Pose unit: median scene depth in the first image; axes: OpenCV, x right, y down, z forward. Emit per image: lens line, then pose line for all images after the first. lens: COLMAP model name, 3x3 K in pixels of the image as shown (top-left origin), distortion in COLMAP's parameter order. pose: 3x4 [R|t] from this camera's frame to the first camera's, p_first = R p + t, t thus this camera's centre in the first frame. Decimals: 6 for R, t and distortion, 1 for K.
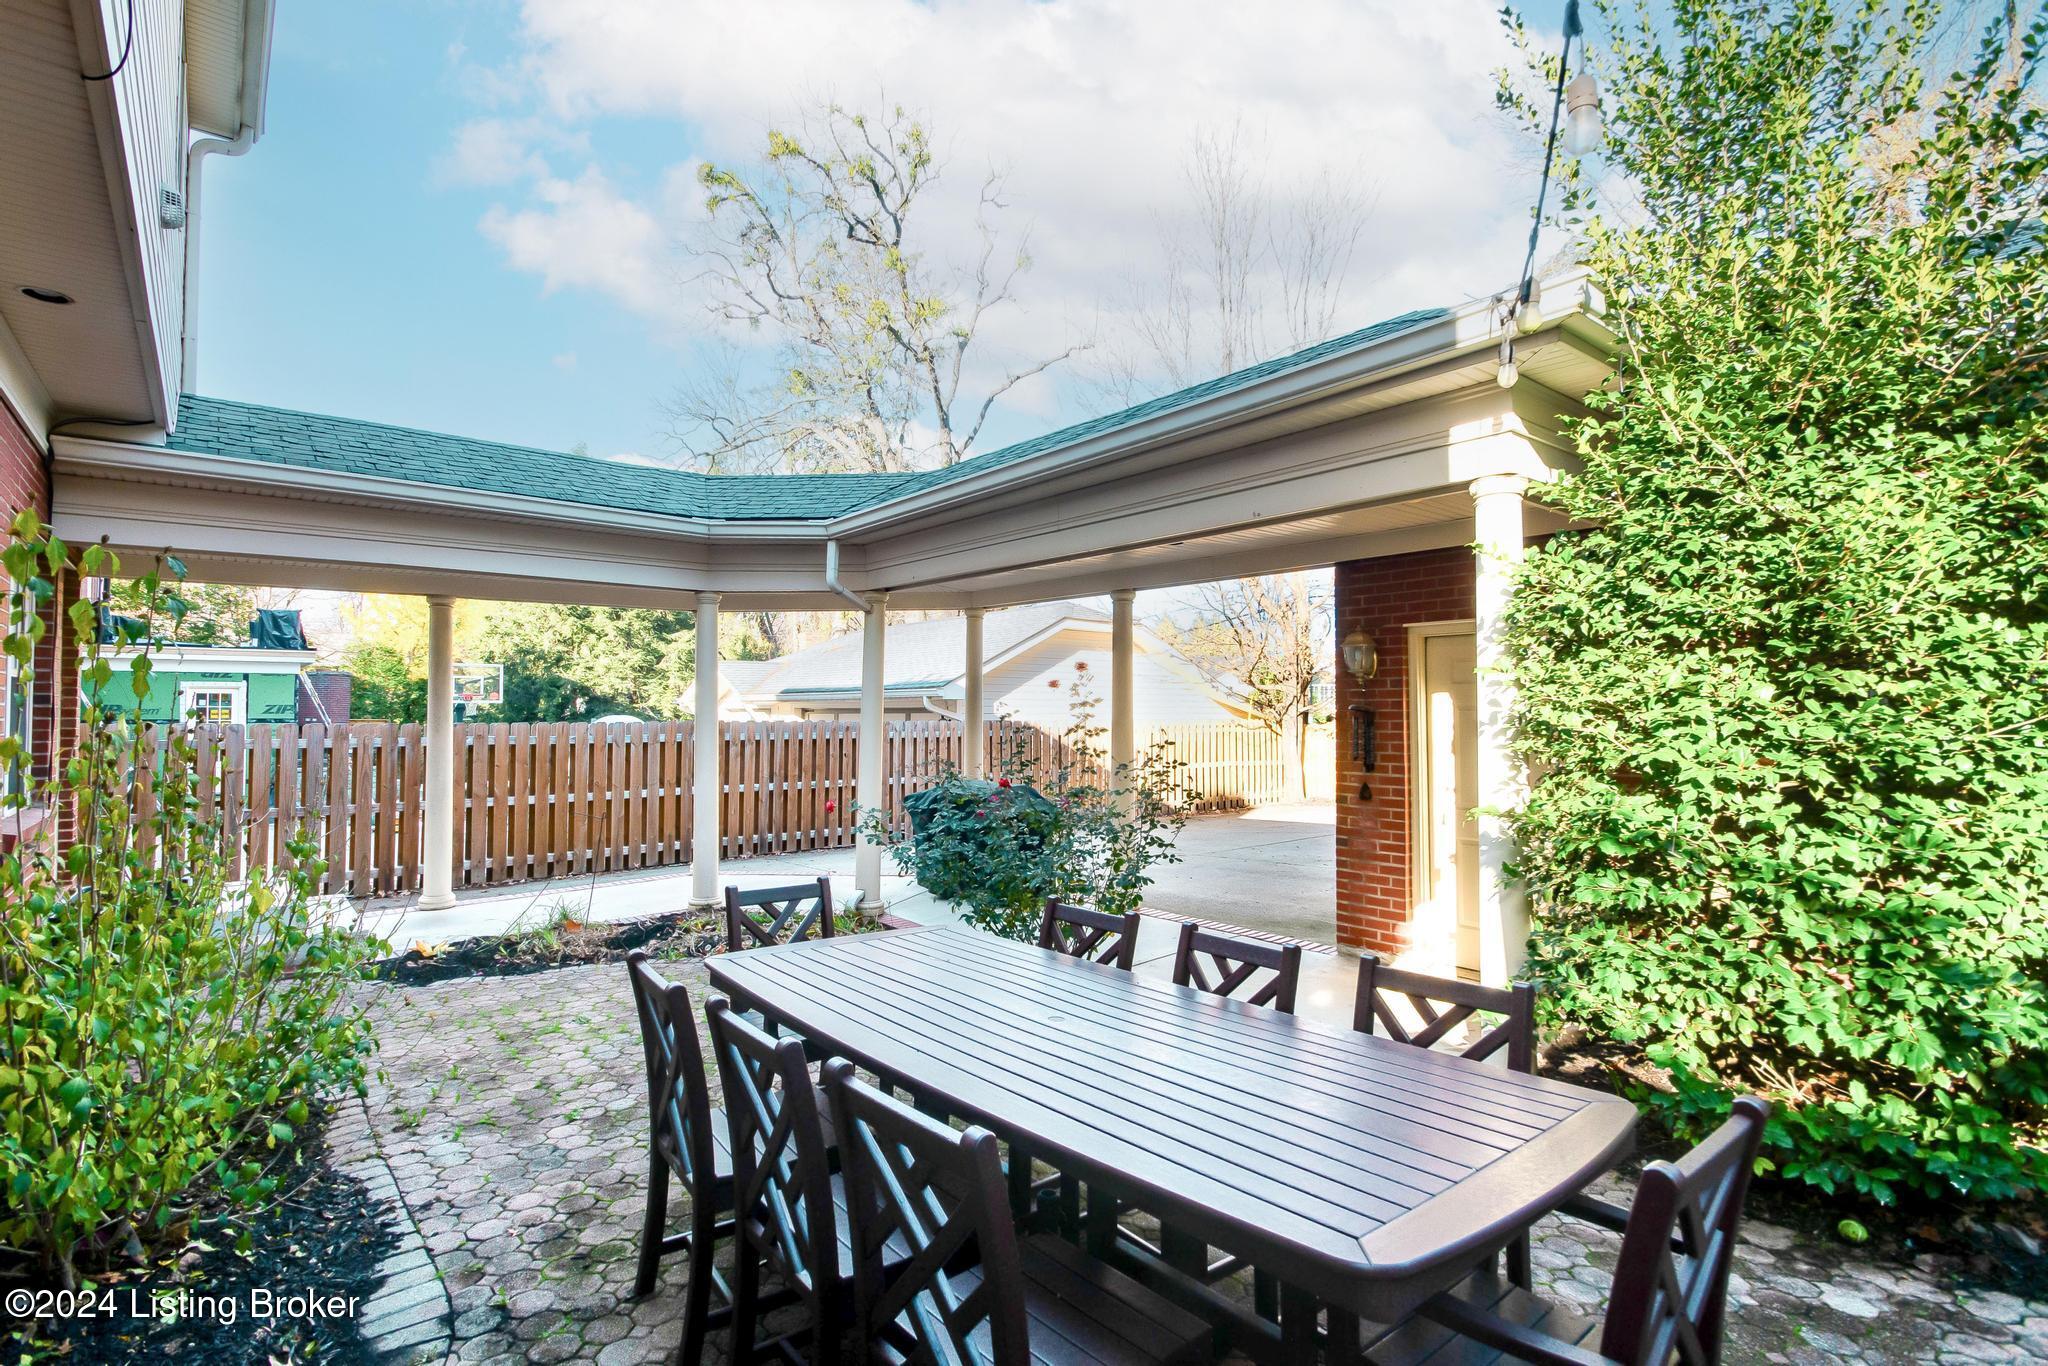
lens RADIAL K [[952.6, 0, 1024.0], [0, 952.6, 683.0], [0, 0, 1]] dist [-0.000056, -0.000419]
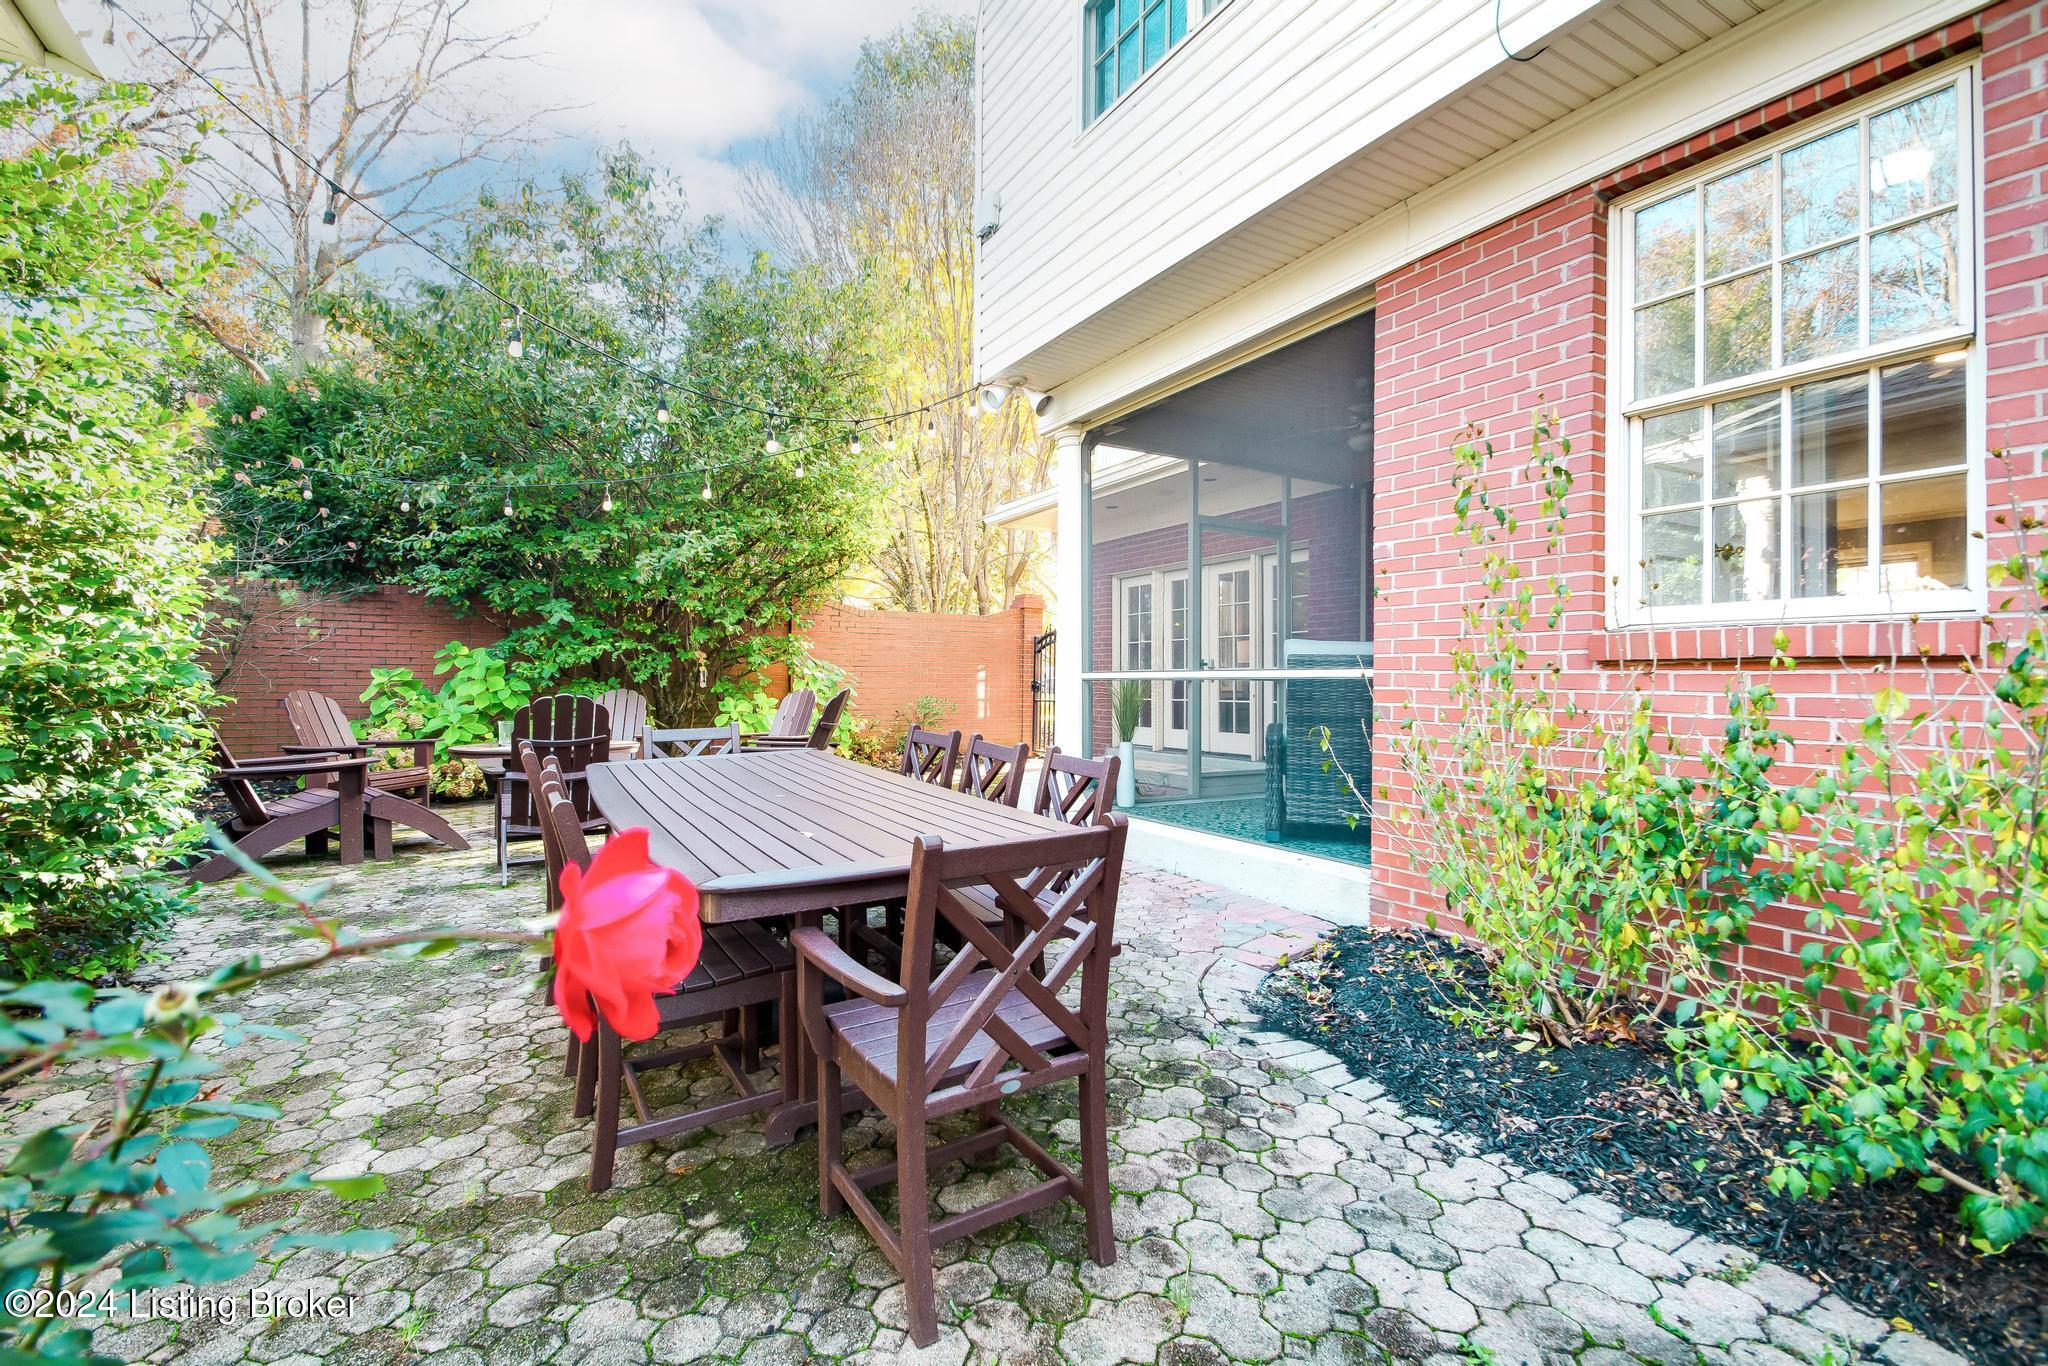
lens RADIAL K [[901.8, 0, 1008.0], [0, 901.8, 682.0], [0, 0, 1]] dist [-0.001210, -0.000410]
pose [[-0.982559, 0.002477, 0.185937, -0.408258], [-0.003838, 0.999428, -0.033594, 0.190648], [-0.185914, -0.033721, -0.981987, 1.763495]]
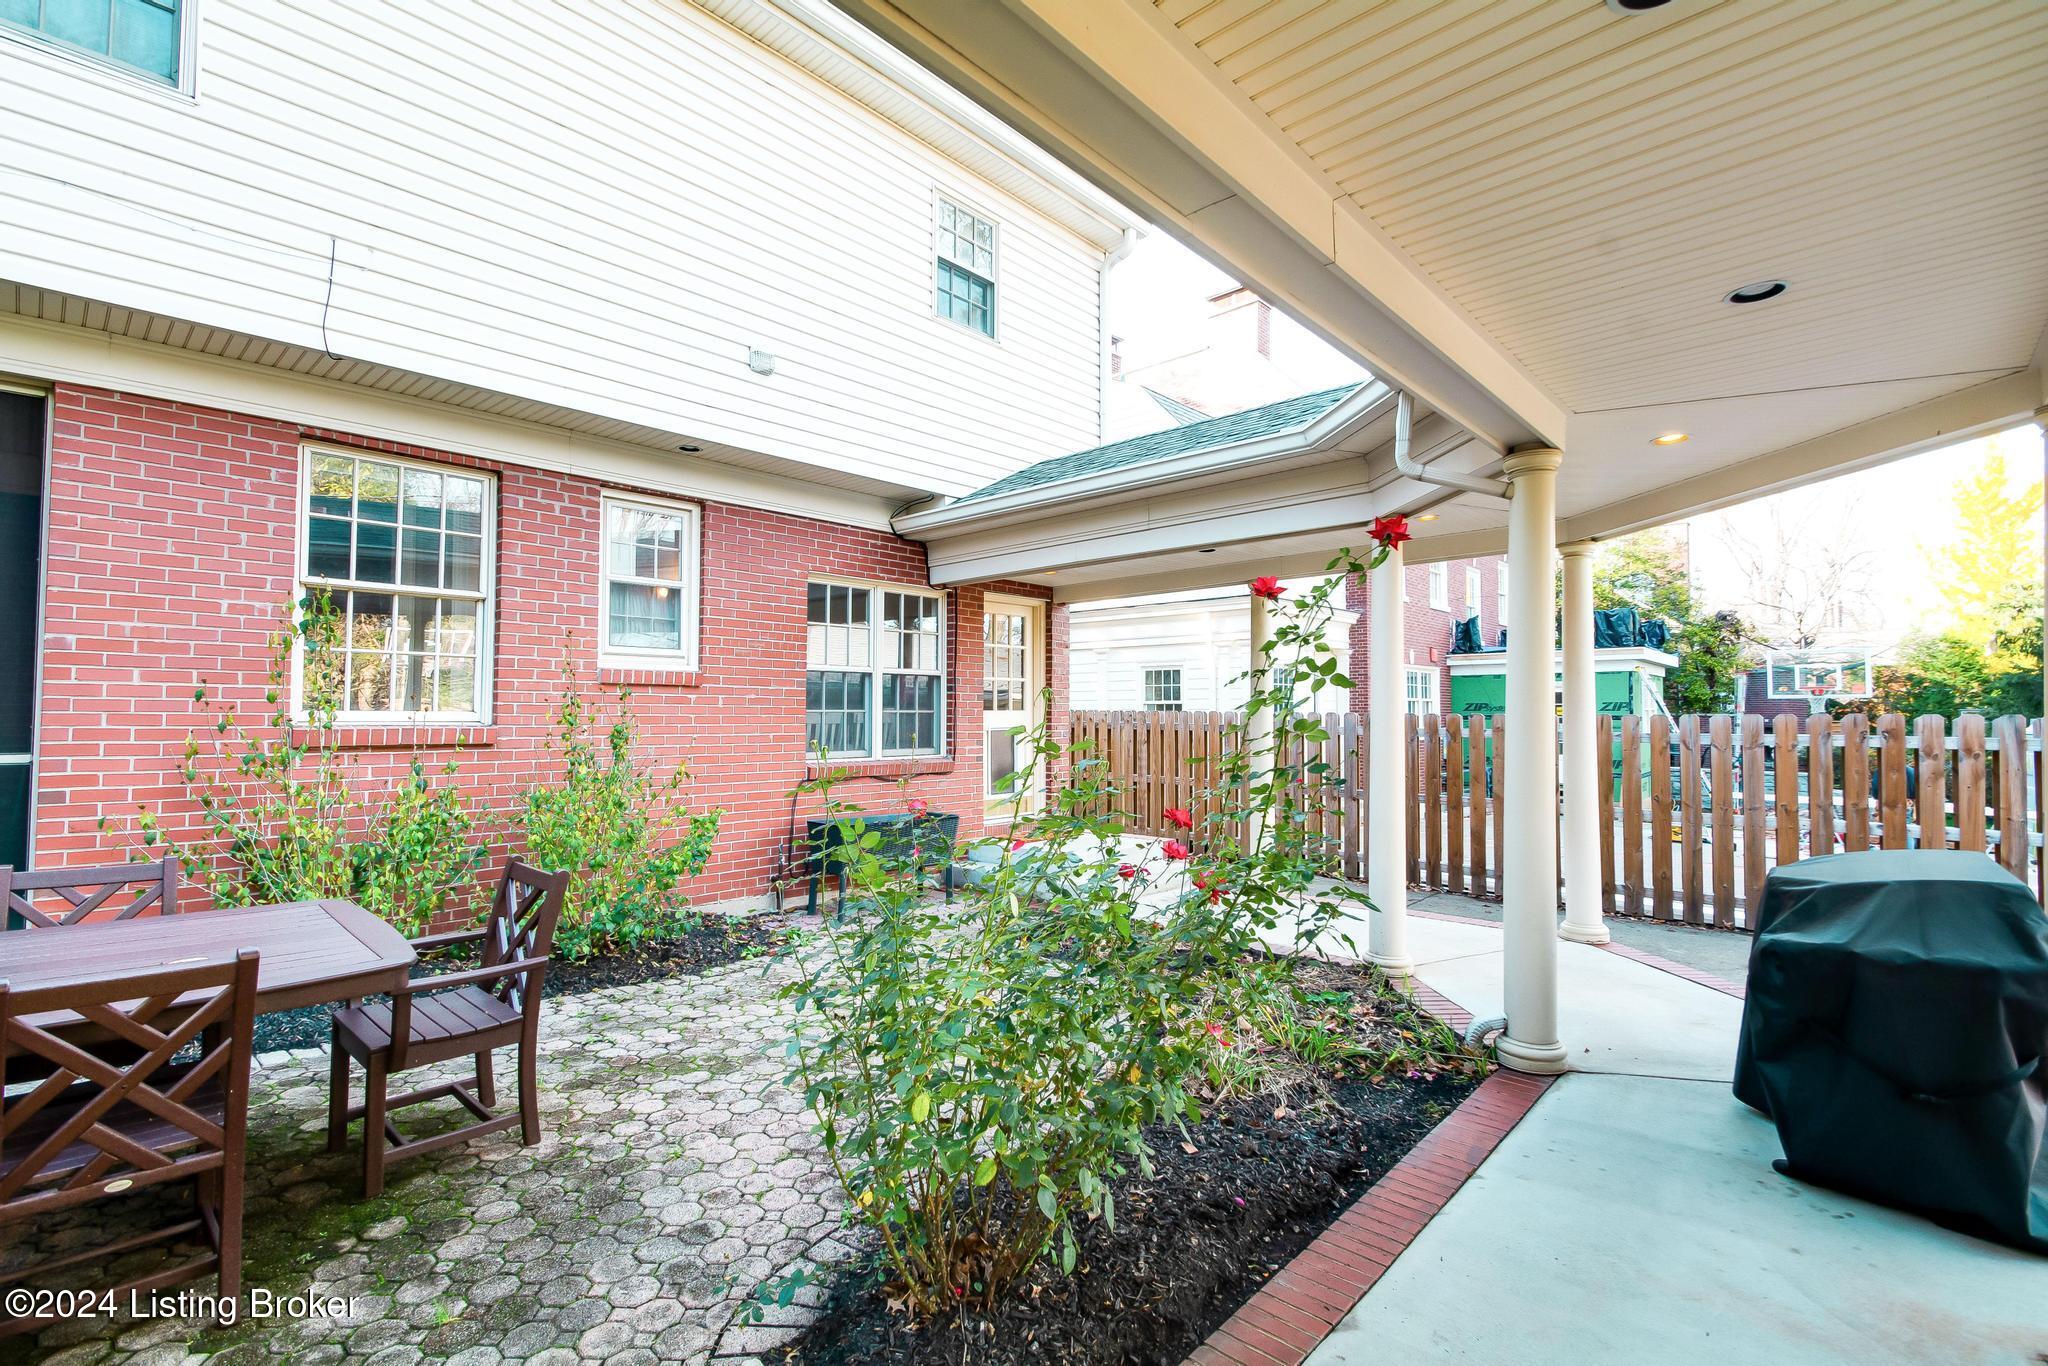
lens RADIAL K [[901.8, 0, 1008.0], [0, 901.8, 682.0], [0, 0, 1]] dist [-0.001210, -0.000410]
pose [[0.105263, -0.033641, -0.993875, 0.773075], [0.026756, 0.999162, -0.030986, 0.098201], [0.994084, -0.023330, 0.106074, 1.670611]]
